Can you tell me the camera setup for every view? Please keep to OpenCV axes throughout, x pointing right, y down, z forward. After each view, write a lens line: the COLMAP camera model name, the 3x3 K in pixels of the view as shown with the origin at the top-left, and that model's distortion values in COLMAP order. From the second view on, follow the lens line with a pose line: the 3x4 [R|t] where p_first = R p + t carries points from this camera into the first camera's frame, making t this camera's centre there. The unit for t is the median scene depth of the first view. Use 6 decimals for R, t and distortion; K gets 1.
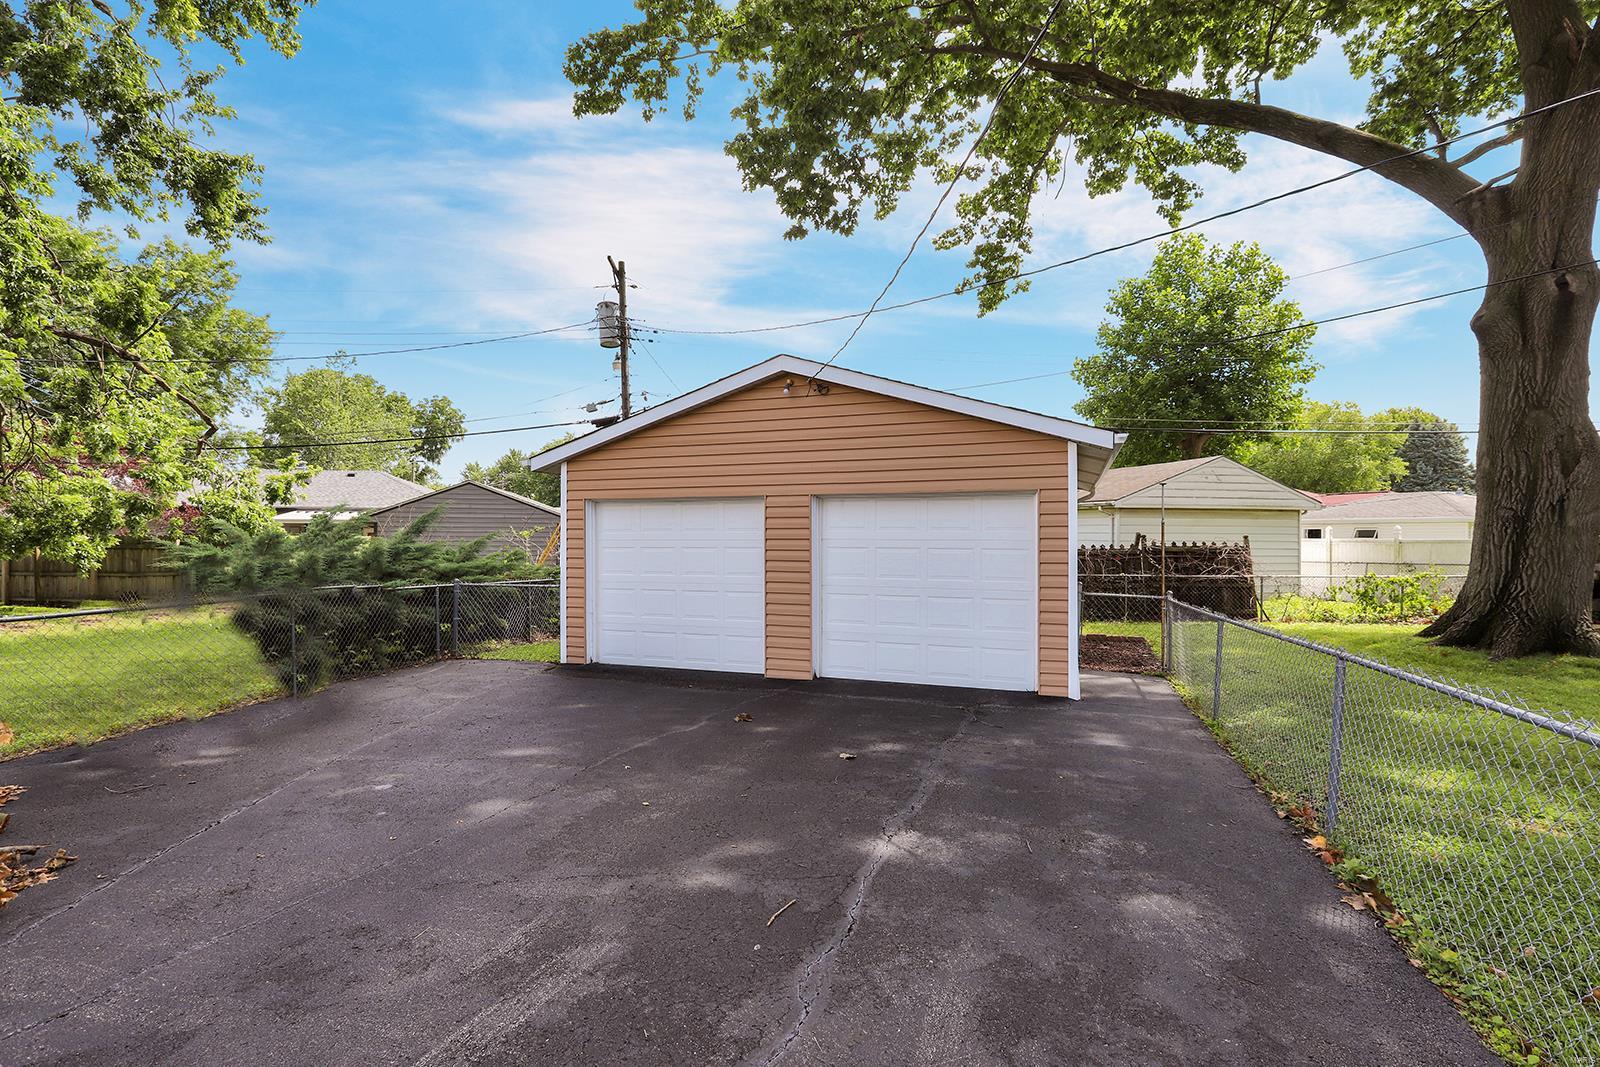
lens RADIAL K [[748.5, 0, 802.2], [0, 748.5, 534.6], [0, 0, 1]] dist [-0.002489, 0.002238]
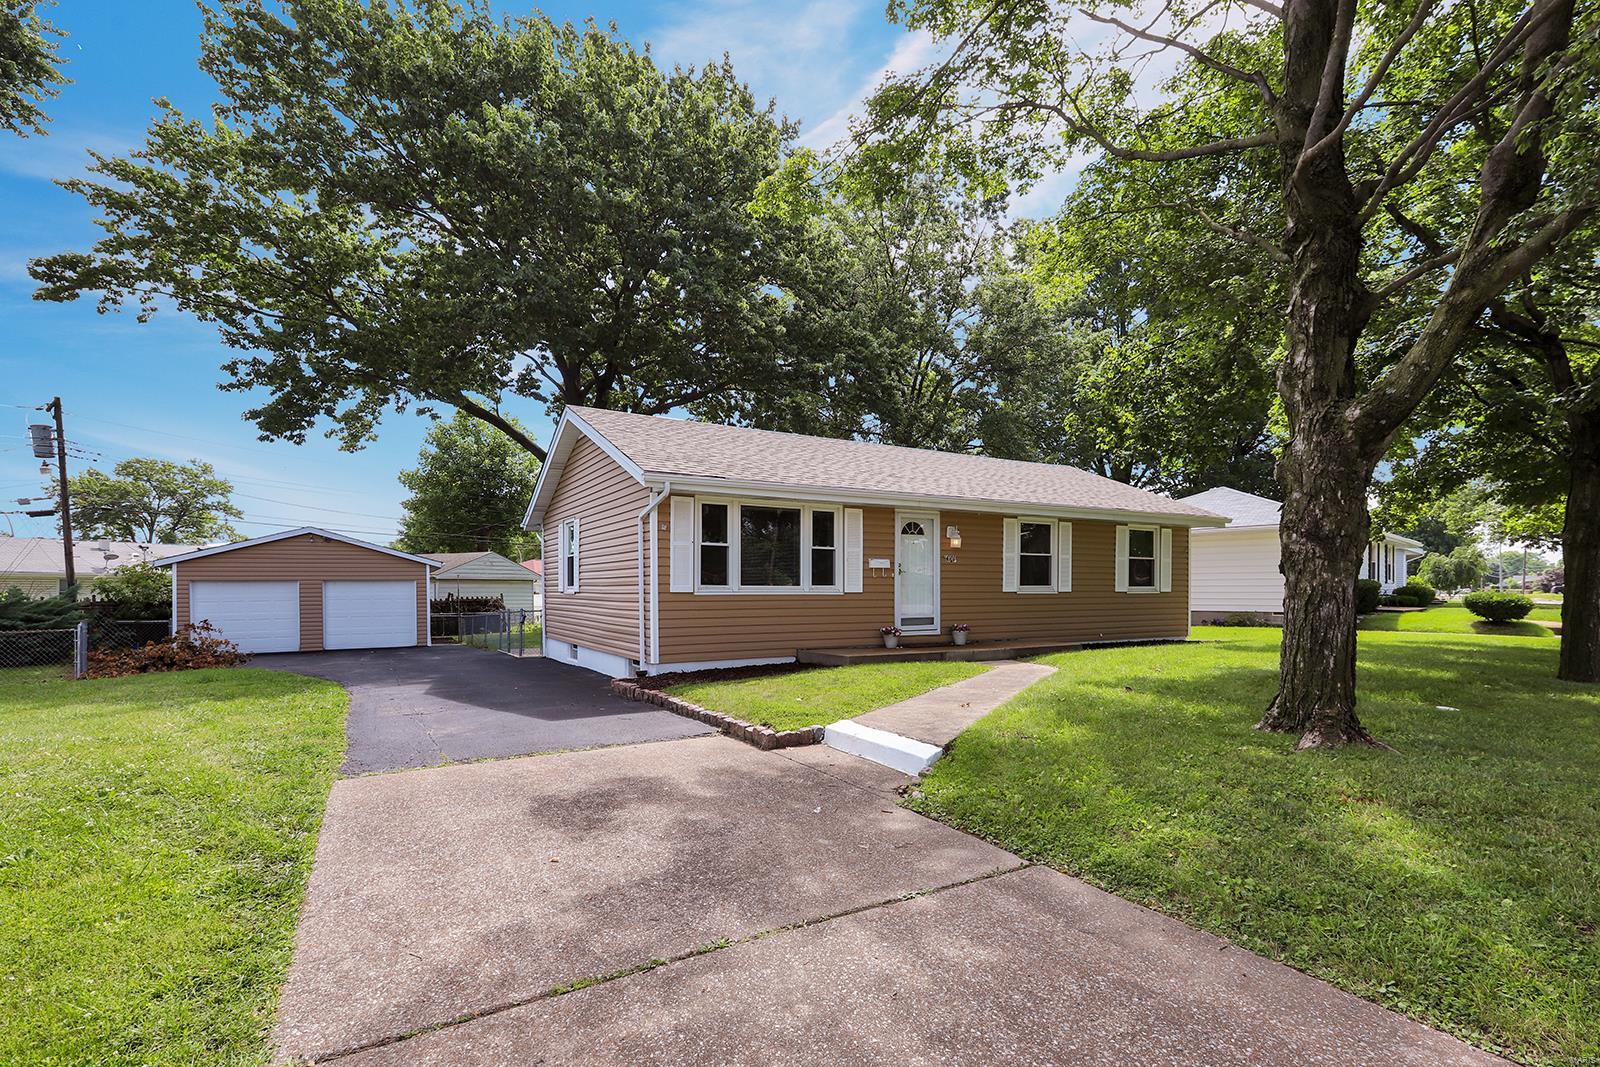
lens RADIAL K [[748.5, 0, 832.6], [0, 748.5, 589.8], [0, 0, 1]] dist [-0.002489, 0.002238]
pose [[0.624594, -0.007717, 0.780912, -0.428668], [0.010938, 0.999940, 0.001132, -0.000663], [-0.780873, 0.007835, 0.624640, -0.953520]]
